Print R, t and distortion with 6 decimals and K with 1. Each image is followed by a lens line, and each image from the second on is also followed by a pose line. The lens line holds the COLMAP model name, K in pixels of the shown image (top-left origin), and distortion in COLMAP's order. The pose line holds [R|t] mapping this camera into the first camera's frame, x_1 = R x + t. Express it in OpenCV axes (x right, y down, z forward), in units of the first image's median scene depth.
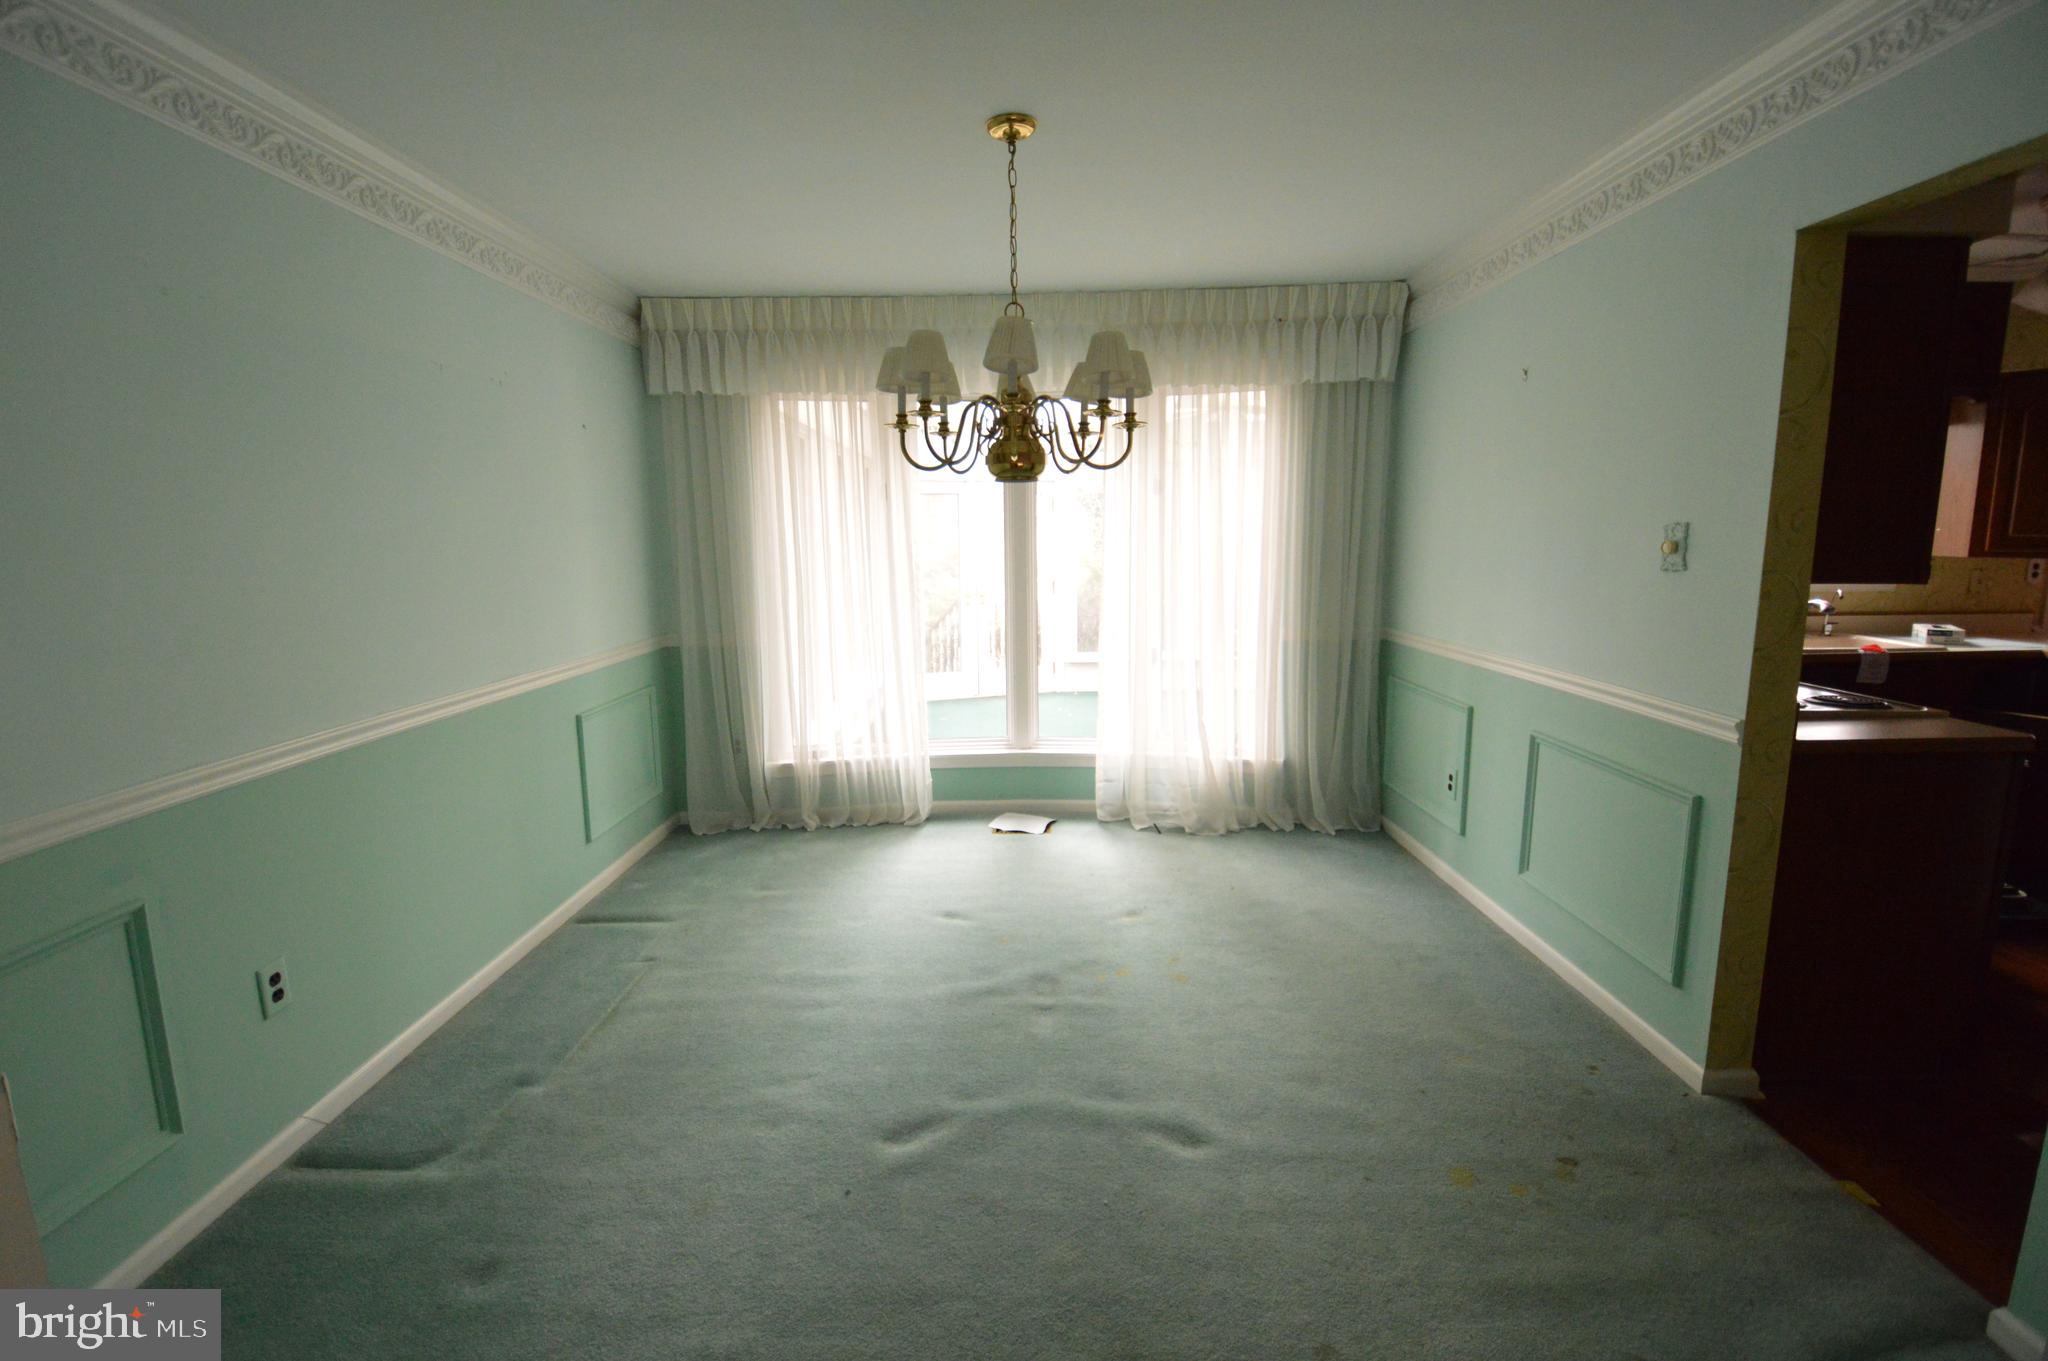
lens RADIAL K [[894.4, 0, 1003.7], [0, 894.4, 675.4], [0, 0, 1]] dist [-0.011262, -0.000259]
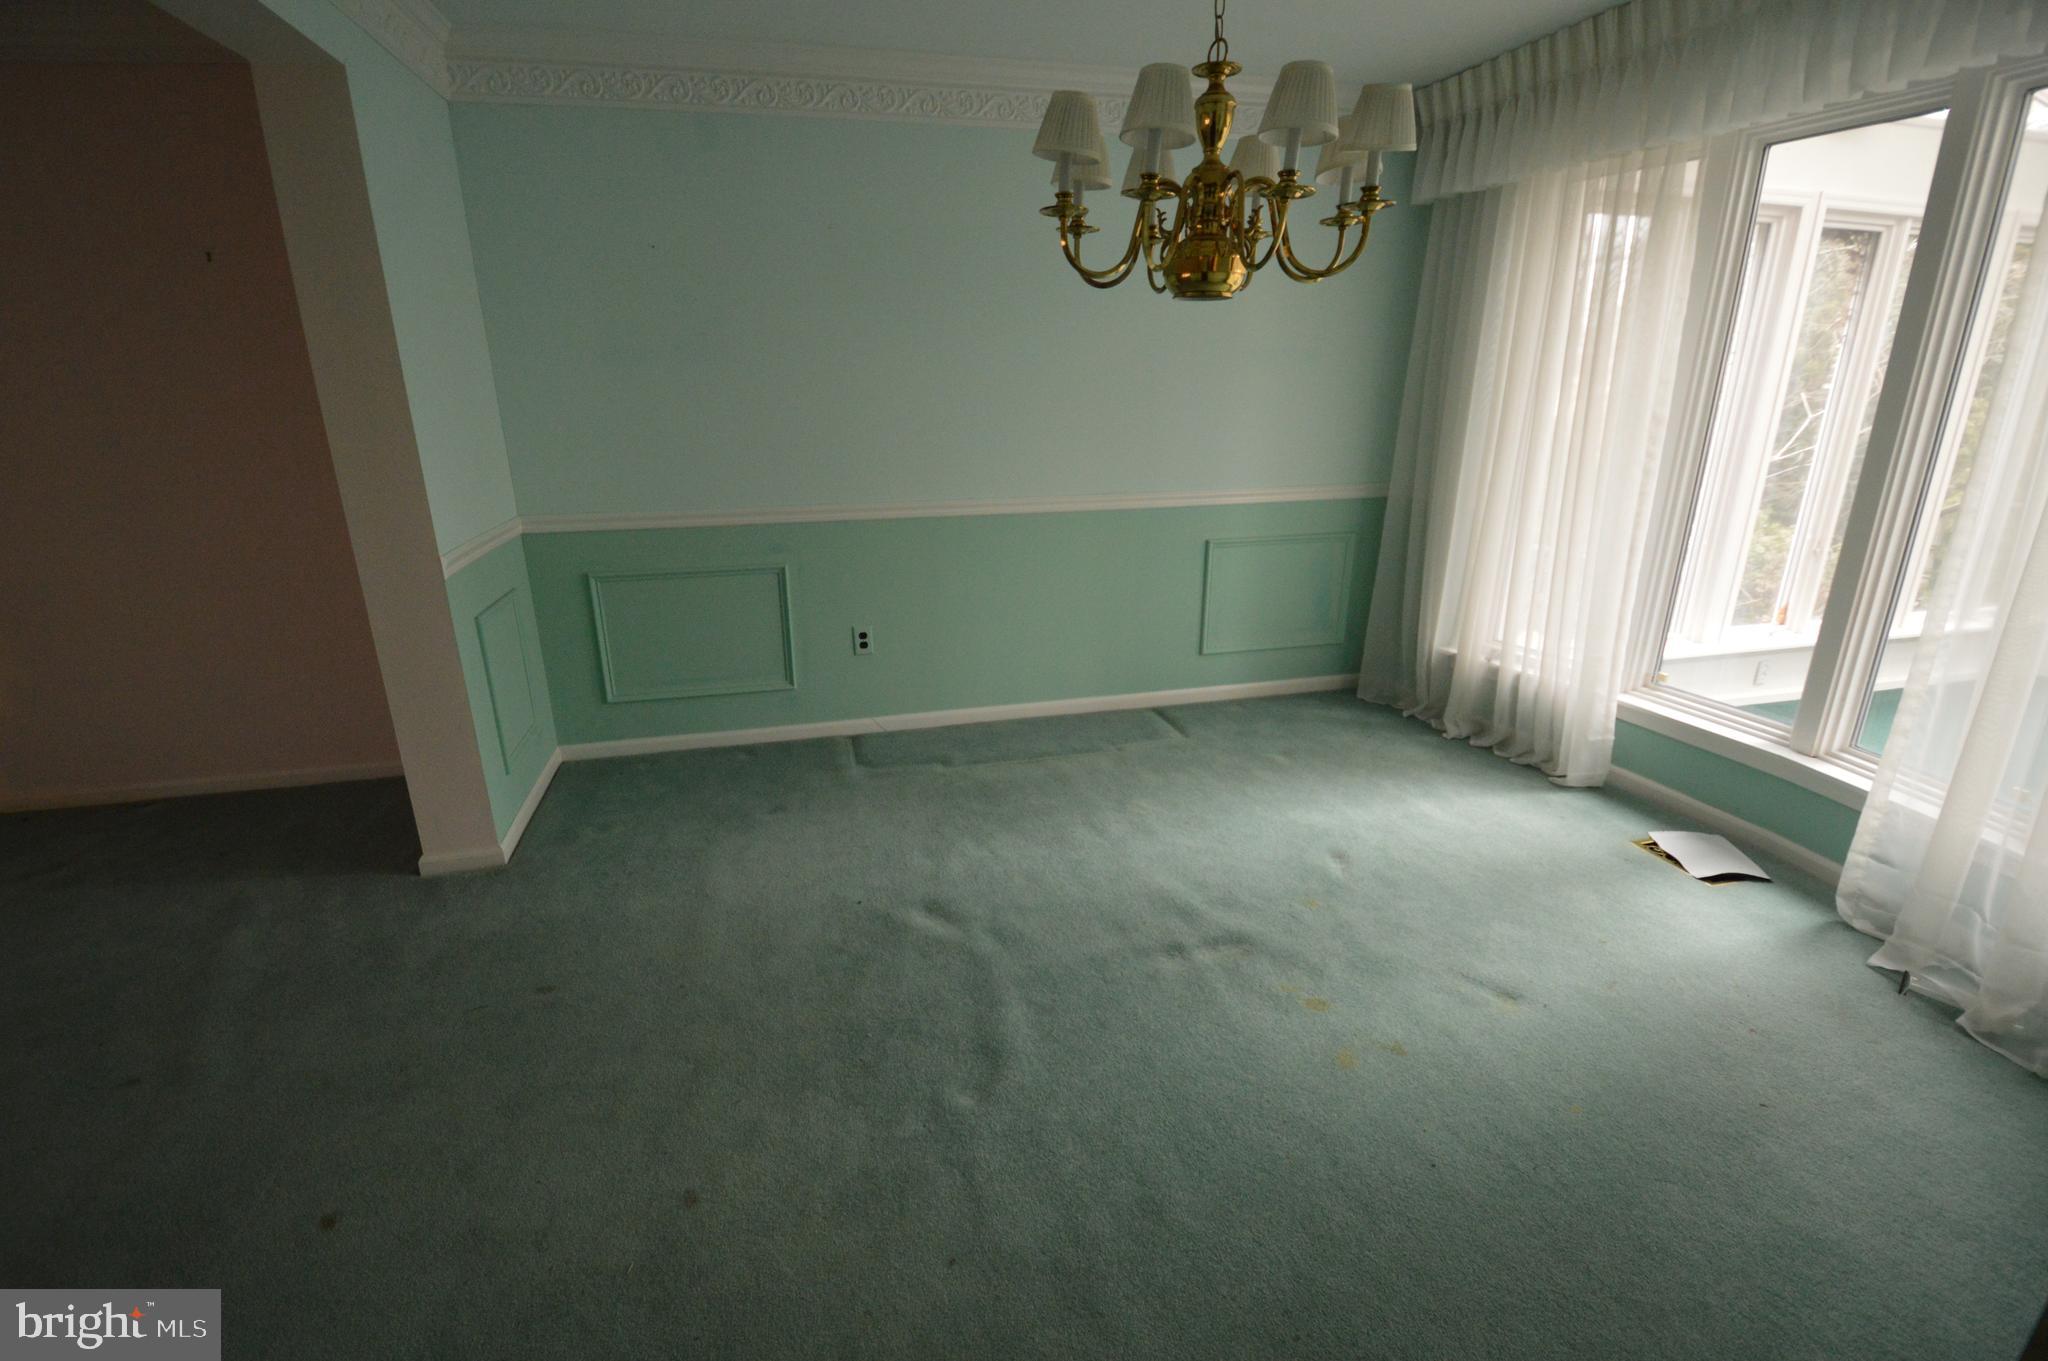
lens RADIAL K [[894.4, 0, 1003.7], [0, 894.4, 675.4], [0, 0, 1]] dist [-0.011262, -0.000259]
pose [[0.258399, 0.305514, -0.916456, 0.459621], [-0.143076, 0.950315, 0.276460, -0.058076], [0.955384, 0.059686, 0.289272, 0.383287]]
